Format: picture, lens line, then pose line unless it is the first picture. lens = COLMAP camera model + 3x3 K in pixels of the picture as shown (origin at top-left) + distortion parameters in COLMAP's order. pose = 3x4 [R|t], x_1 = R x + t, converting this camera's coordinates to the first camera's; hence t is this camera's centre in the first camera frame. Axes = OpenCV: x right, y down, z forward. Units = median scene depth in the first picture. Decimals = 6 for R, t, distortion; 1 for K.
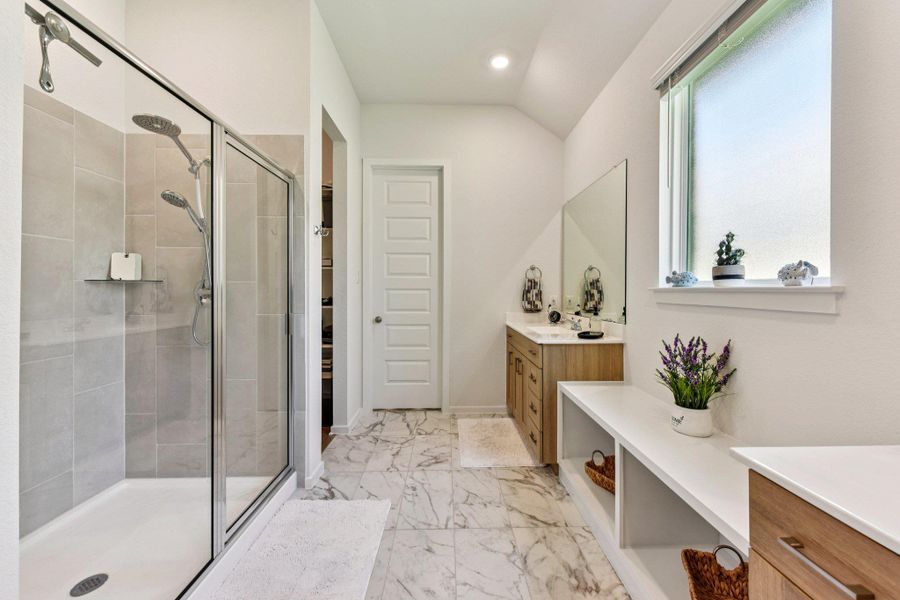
lens RADIAL K [[354.1, 0, 458.5], [0, 354.1, 292.3], [0, 0, 1]] dist [0.006135, -0.002688]
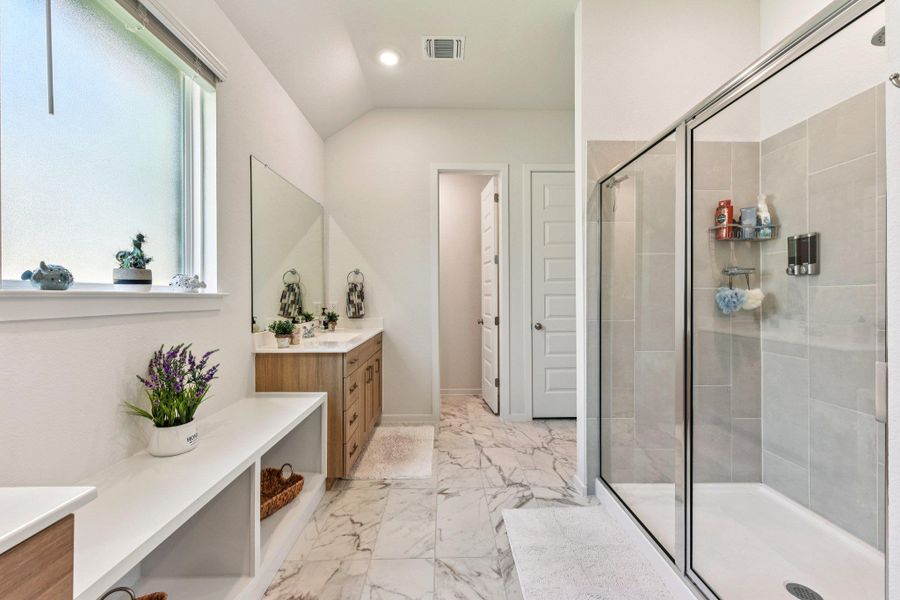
lens RADIAL K [[354.1, 0, 453.1], [0, 354.1, 297.6], [0, 0, 1]] dist [0.006135, -0.002688]
pose [[-0.999981, -0.000746, 0.006089, -0.043026], [-0.000690, 0.999957, 0.009278, -0.006454], [-0.006095, 0.009273, -0.999938, 1.282652]]
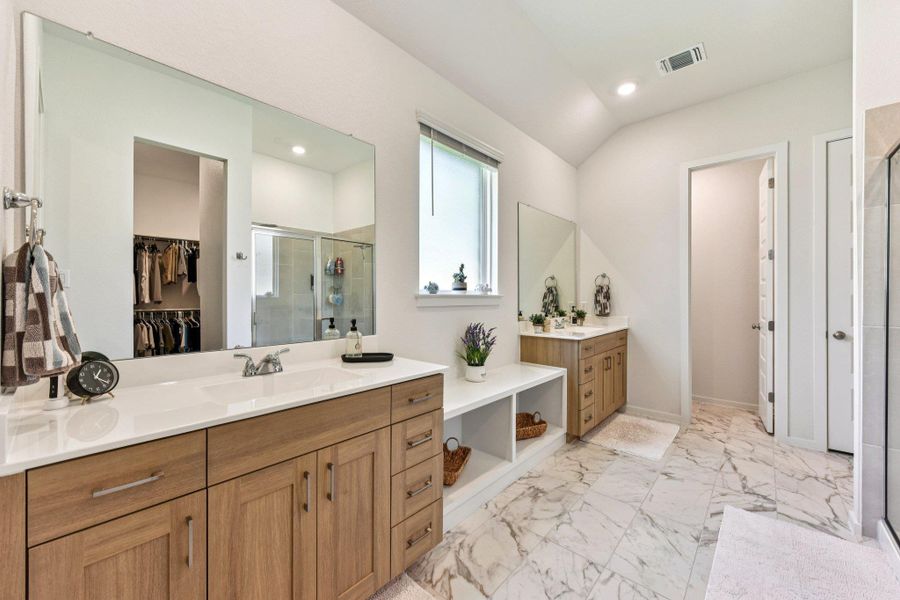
lens RADIAL K [[354.1, 0, 451.9], [0, 354.1, 297.8], [0, 0, 1]] dist [0.006135, -0.002688]
pose [[-0.725535, -0.004090, 0.688173, -0.277671], [0.001333, 0.999972, 0.007349, -0.007129], [-0.688184, 0.006250, -0.725509, 1.543072]]
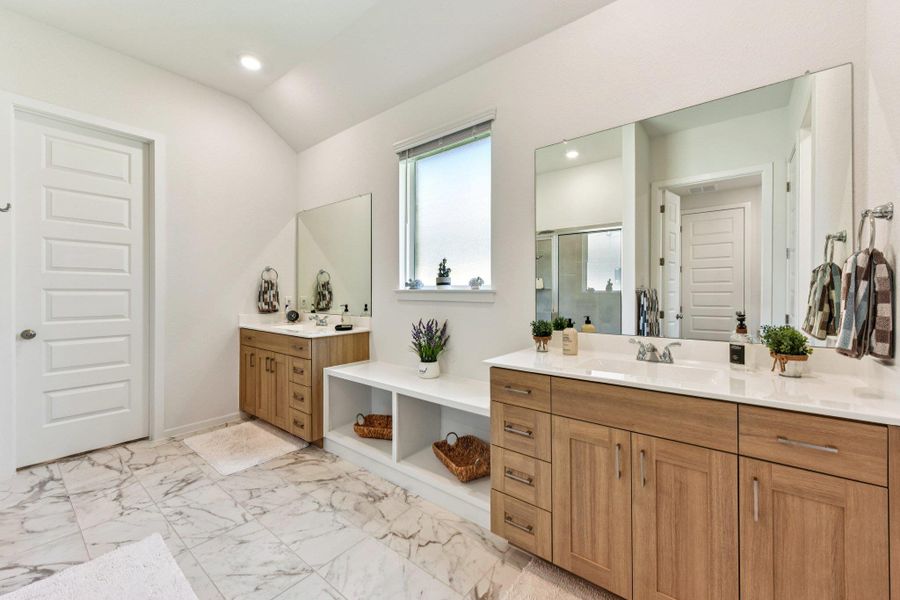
lens RADIAL K [[354.1, 0, 455.9], [0, 354.1, 292.7], [0, 0, 1]] dist [0.006135, -0.002688]
pose [[0.645756, -0.002356, 0.763541, -0.350698], [0.003658, 0.999993, -0.000008, 0.000499], [-0.763535, 0.002798, 0.645760, -0.108740]]
